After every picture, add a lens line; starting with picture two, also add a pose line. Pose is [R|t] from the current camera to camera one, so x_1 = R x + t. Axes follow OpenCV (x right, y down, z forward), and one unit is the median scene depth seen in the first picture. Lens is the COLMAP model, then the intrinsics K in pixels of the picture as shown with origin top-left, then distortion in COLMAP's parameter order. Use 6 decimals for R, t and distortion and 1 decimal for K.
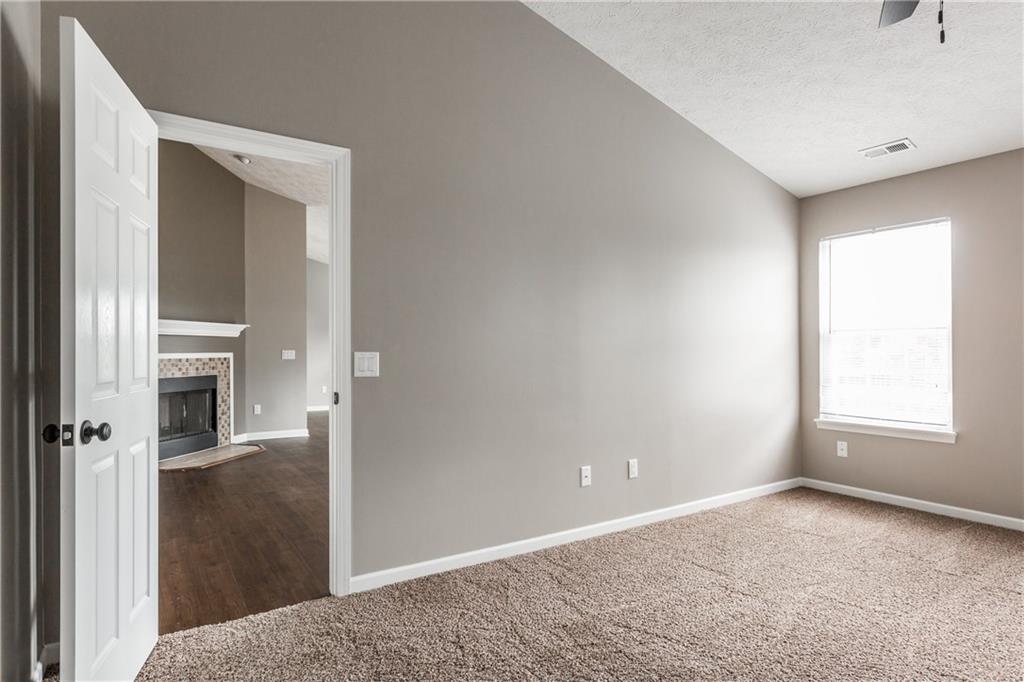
lens RADIAL K [[557.7, 0, 512.0], [0, 557.7, 341.0], [0, 0, 1]] dist [-0.003630, -0.000489]
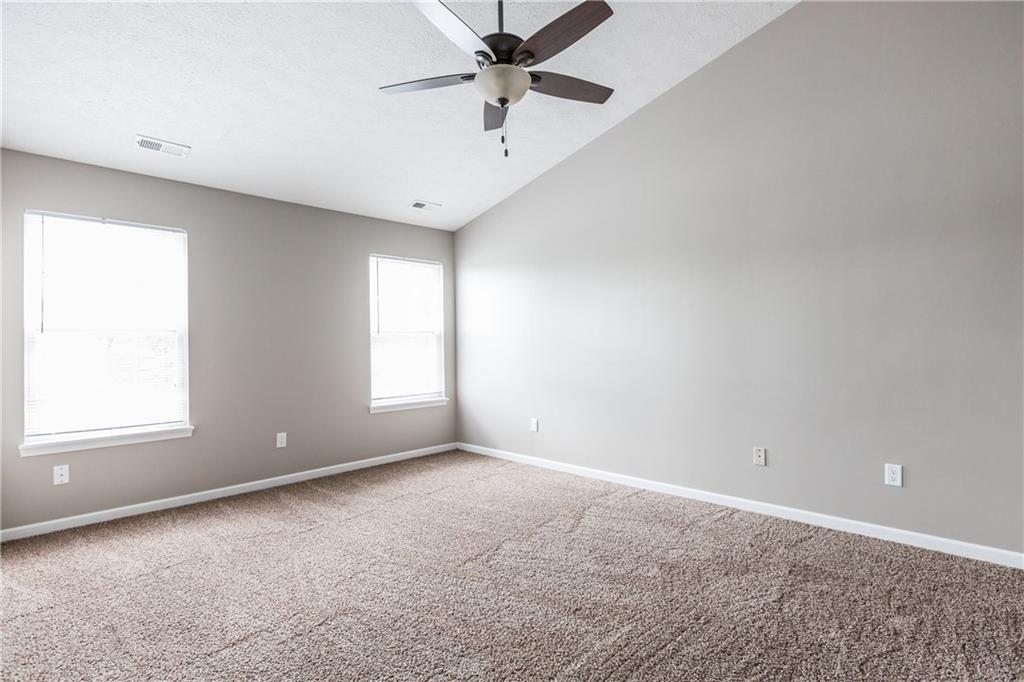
lens RADIAL K [[463.4, 0, 534.6], [0, 463.4, 341.9], [0, 0, 1]] dist [-0.002492, -0.000825]
pose [[-0.200426, 0.014772, 0.979598, -0.239809], [-0.001805, 0.999879, -0.015447, 0.009629], [-0.979707, -0.004864, -0.200375, 0.514190]]
